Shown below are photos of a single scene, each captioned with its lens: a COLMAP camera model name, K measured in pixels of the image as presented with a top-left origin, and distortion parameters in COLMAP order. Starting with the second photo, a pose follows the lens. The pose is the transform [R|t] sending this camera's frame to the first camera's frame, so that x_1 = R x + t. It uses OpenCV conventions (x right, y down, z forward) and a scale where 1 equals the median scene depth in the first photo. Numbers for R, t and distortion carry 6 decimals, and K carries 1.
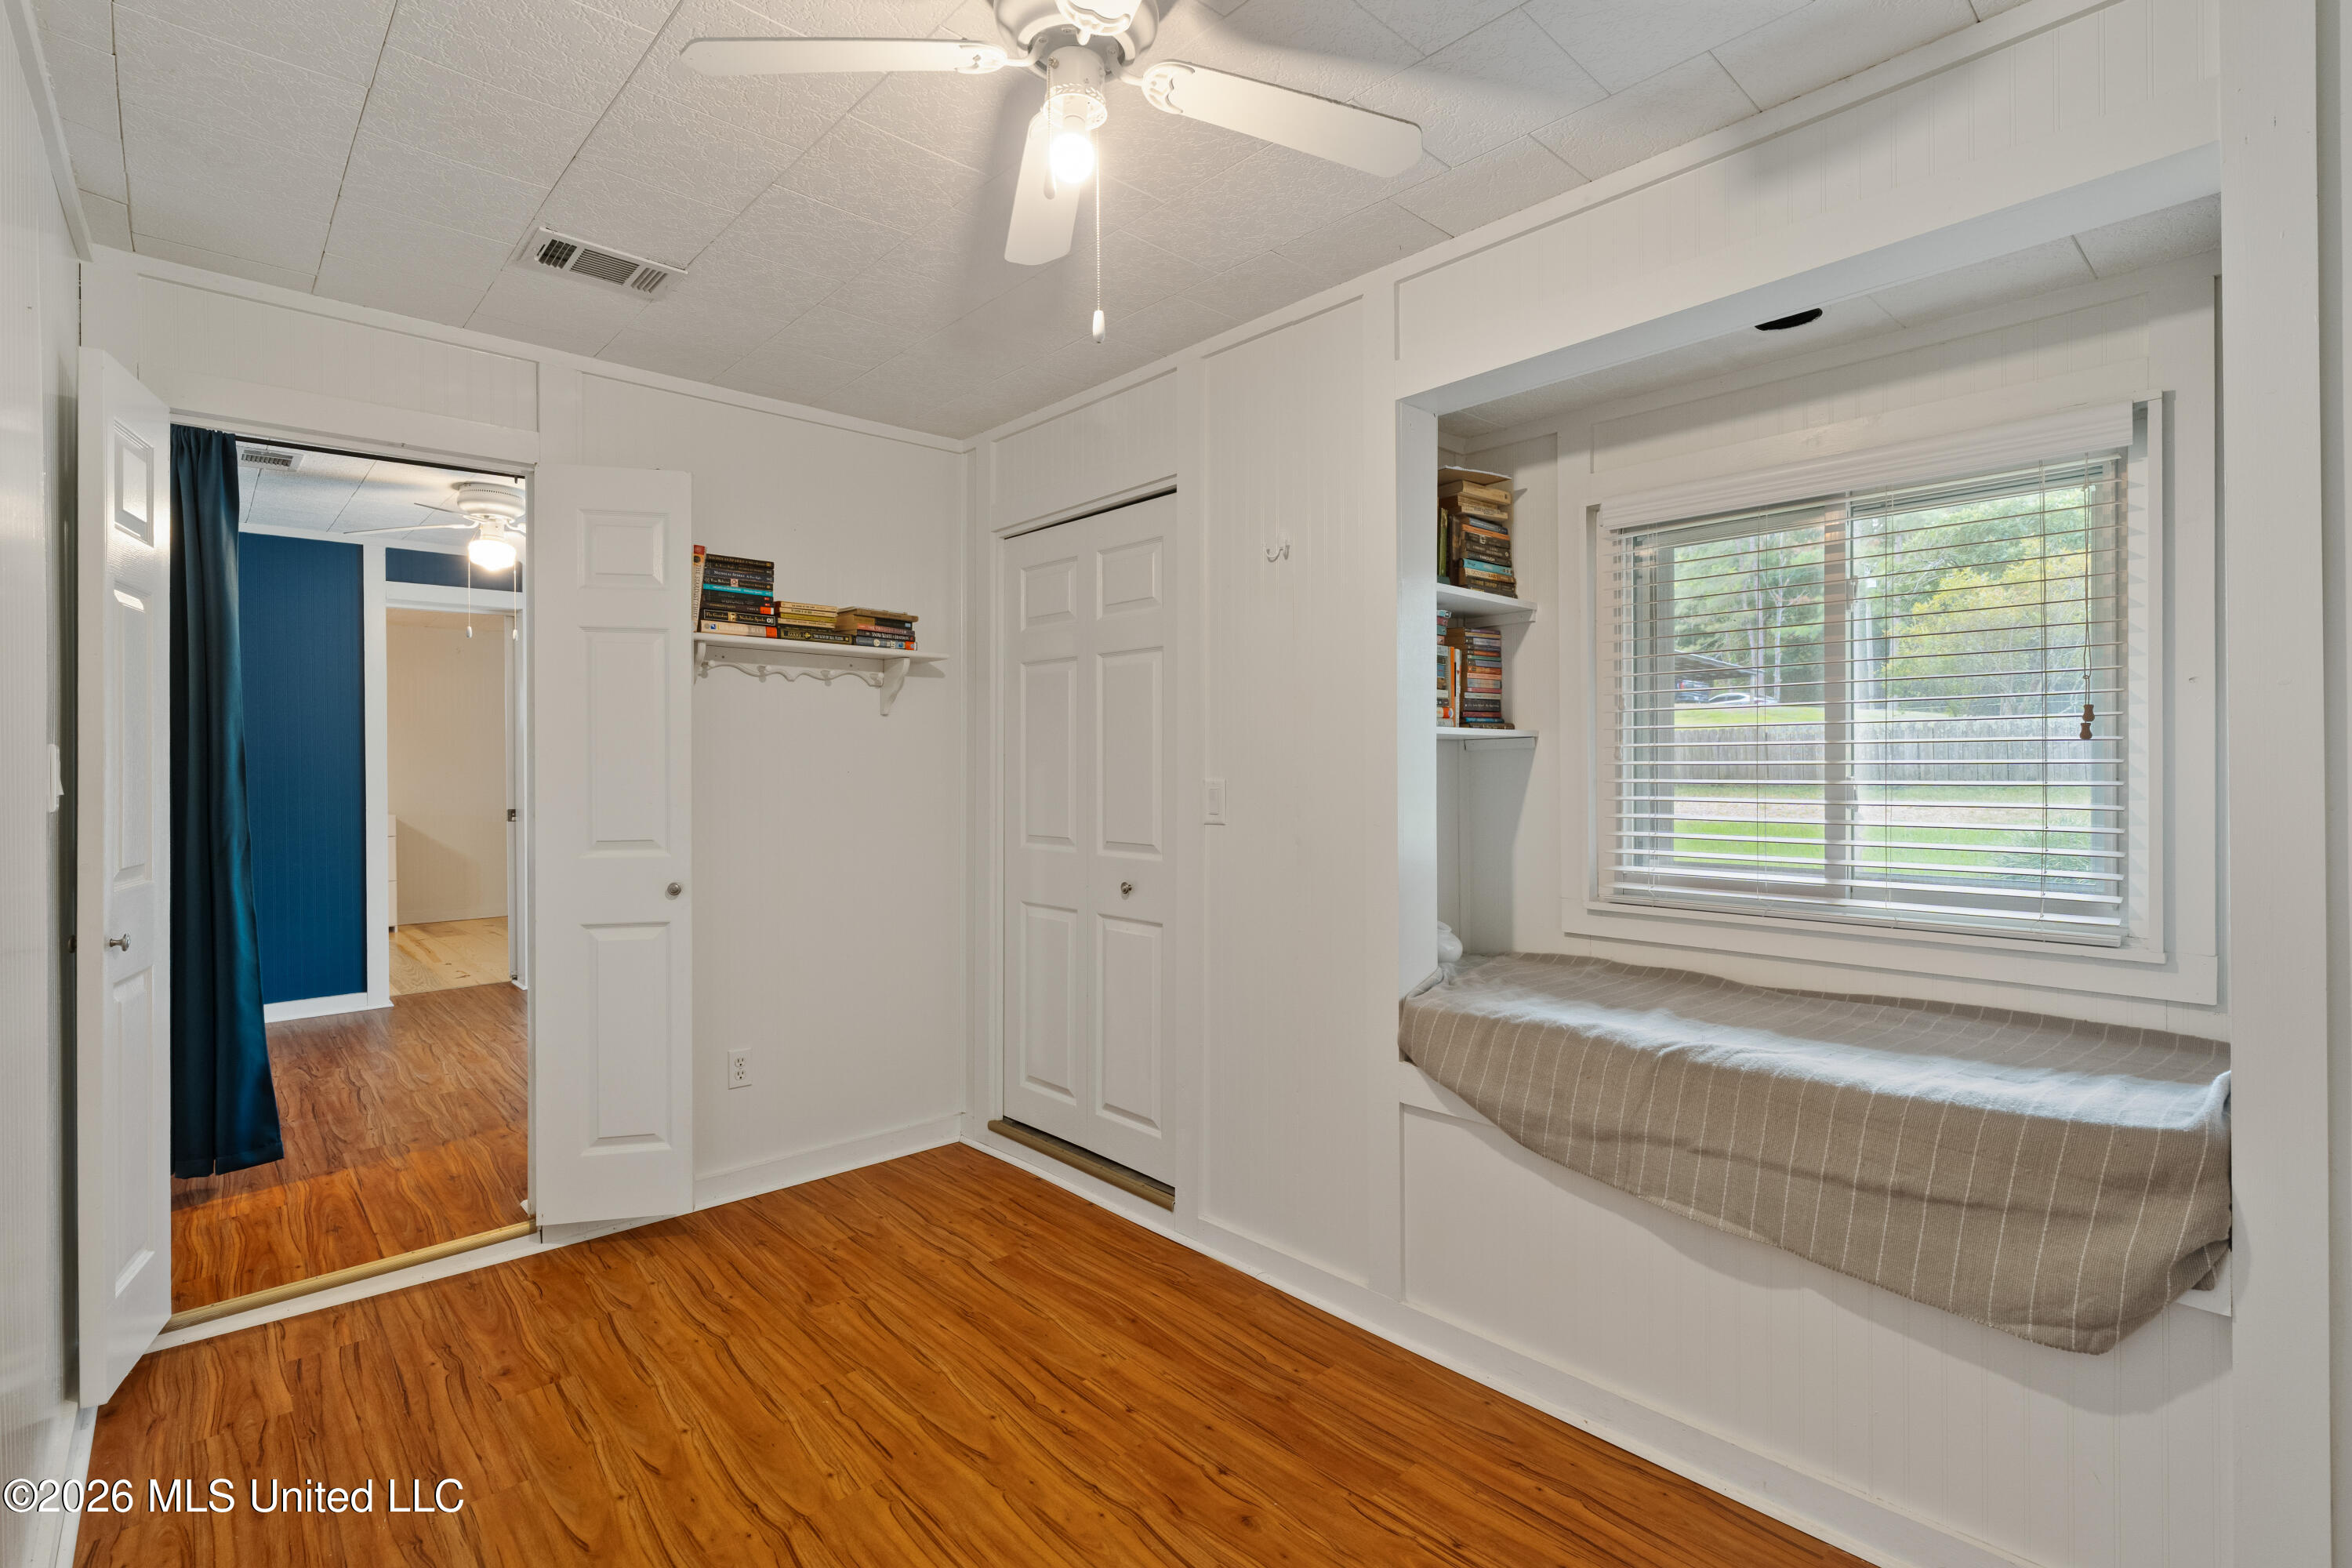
lens RADIAL K [[1069.0, 0, 1171.7], [0, 1069.0, 780.3], [0, 0, 1]] dist [-0.001991, -0.000303]
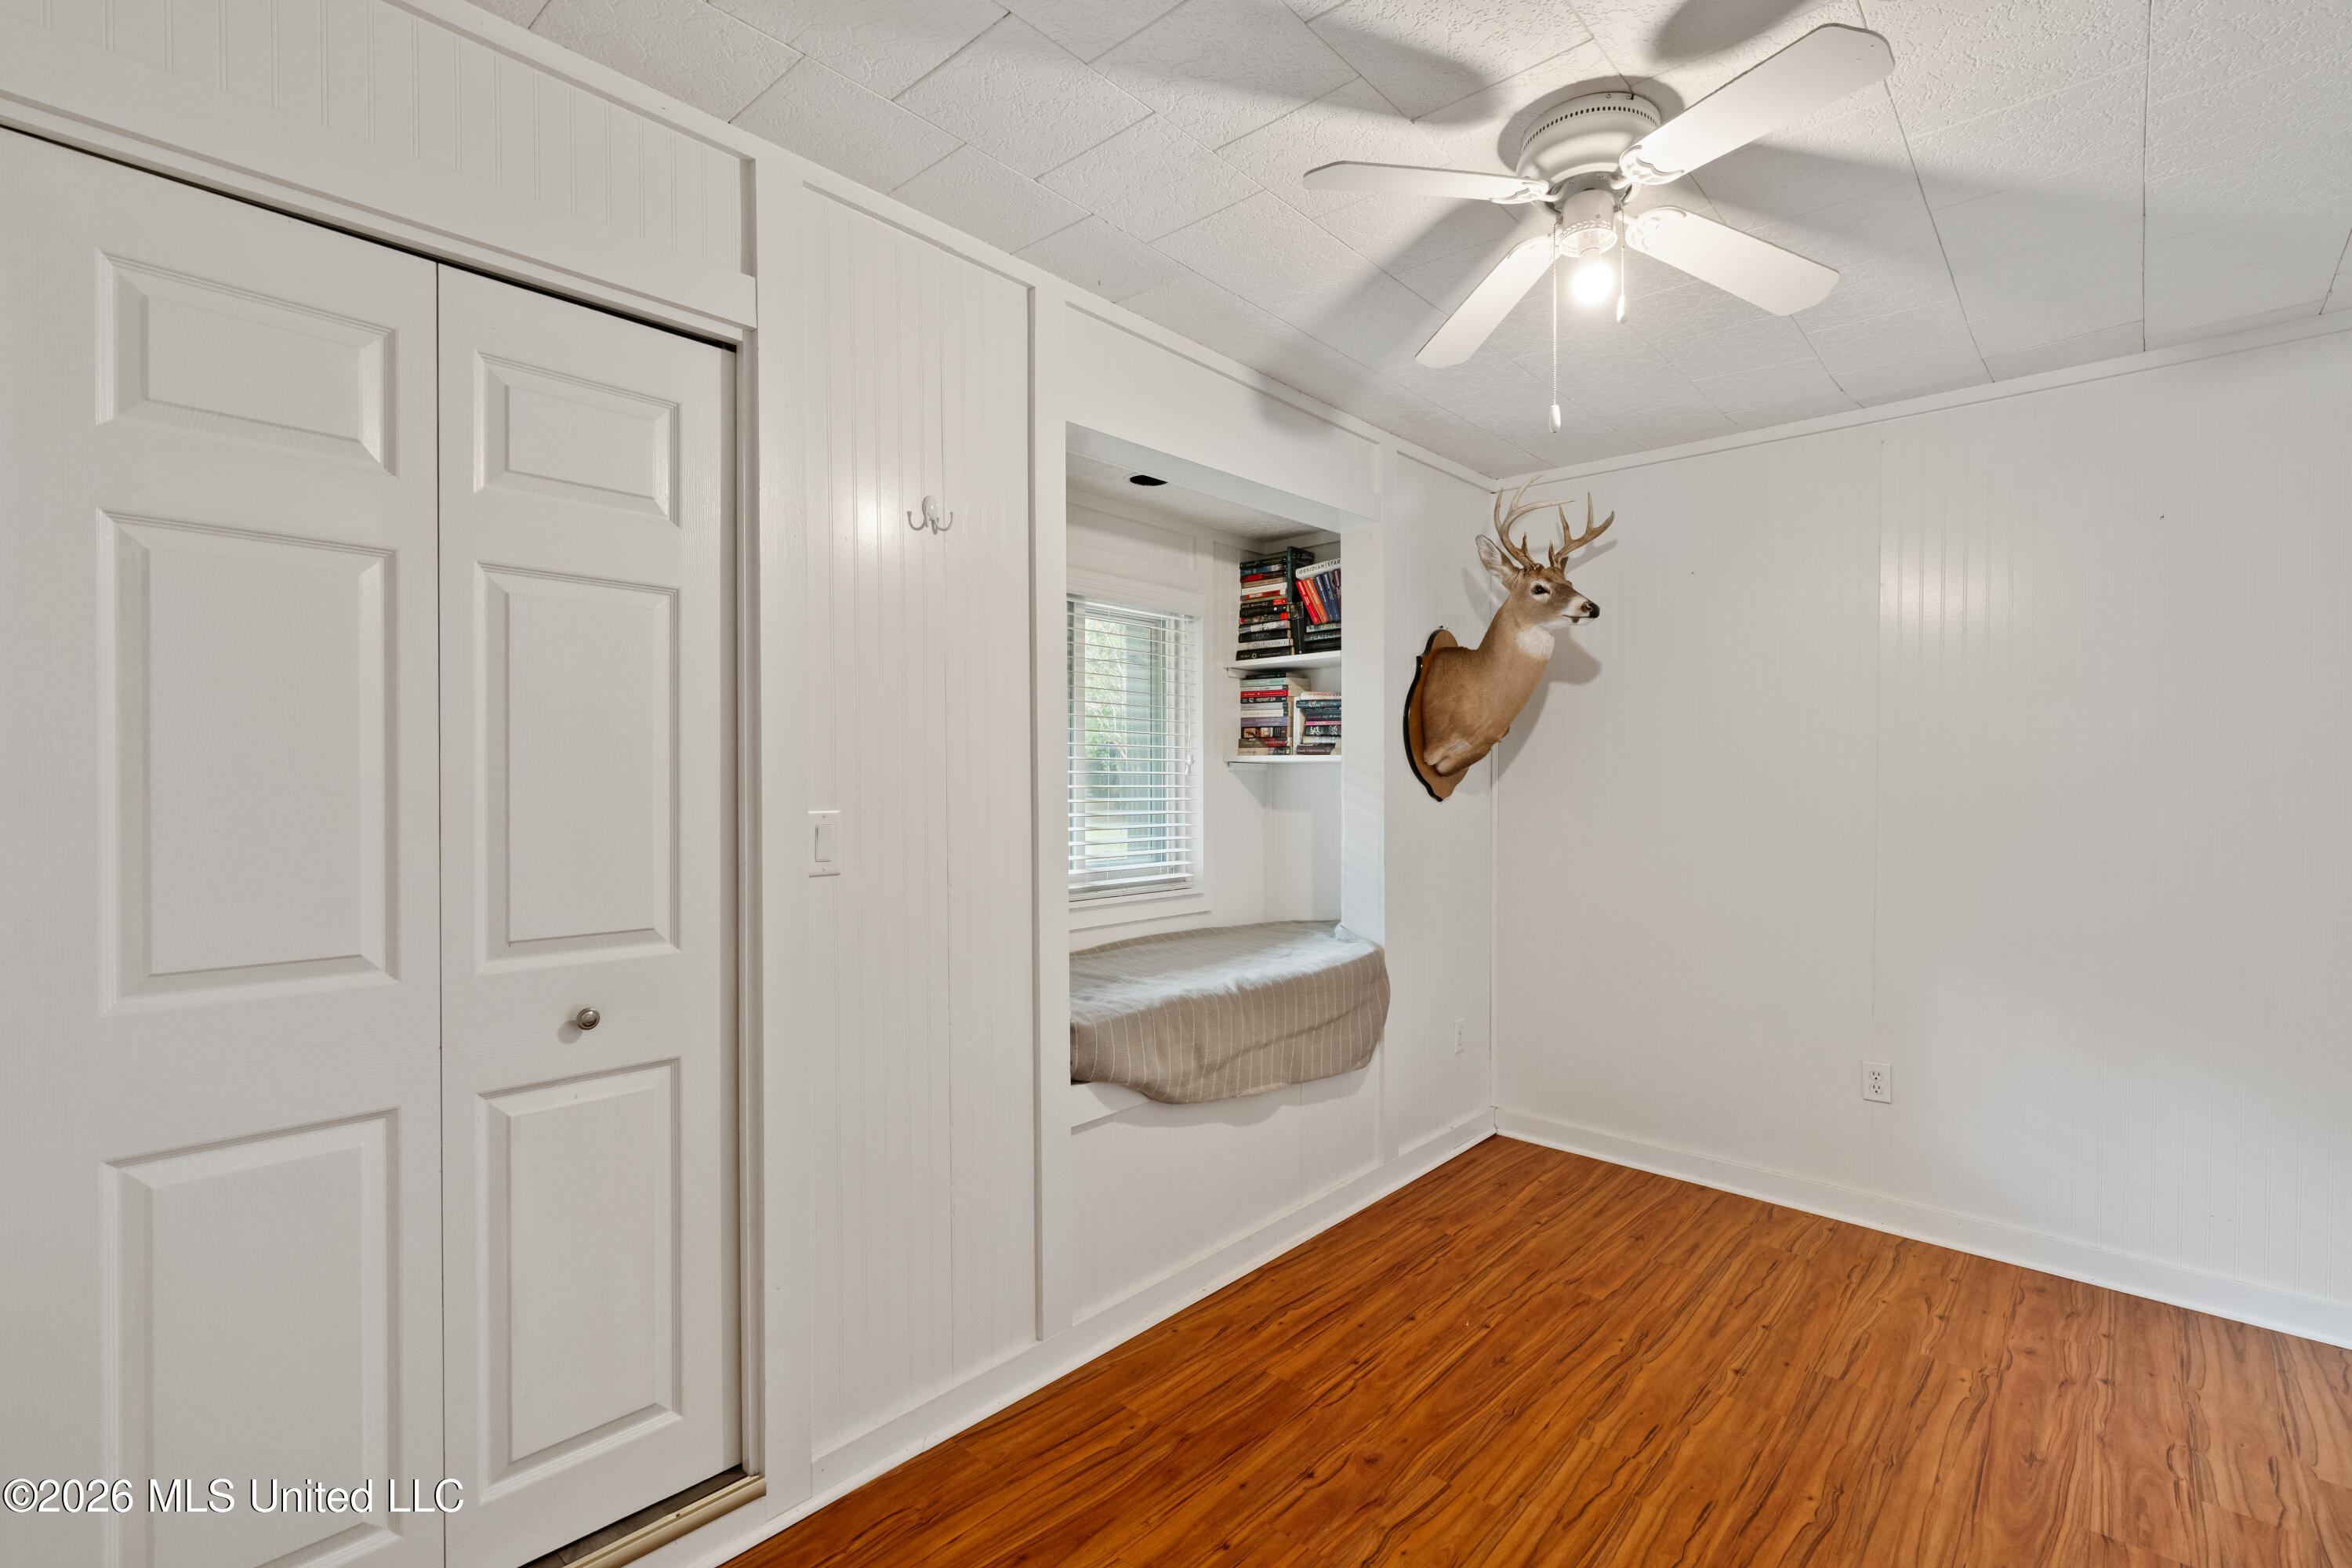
lens RADIAL K [[1063.0, 0, 1171.9], [0, 1063.0, 789.4], [0, 0, 1]] dist [0.000552, -0.000364]
pose [[-0.078866, -0.010055, 0.996835, -0.909344], [0.002423, 0.999944, 0.010278, -0.029203], [-0.996882, 0.003226, -0.078837, 1.141759]]
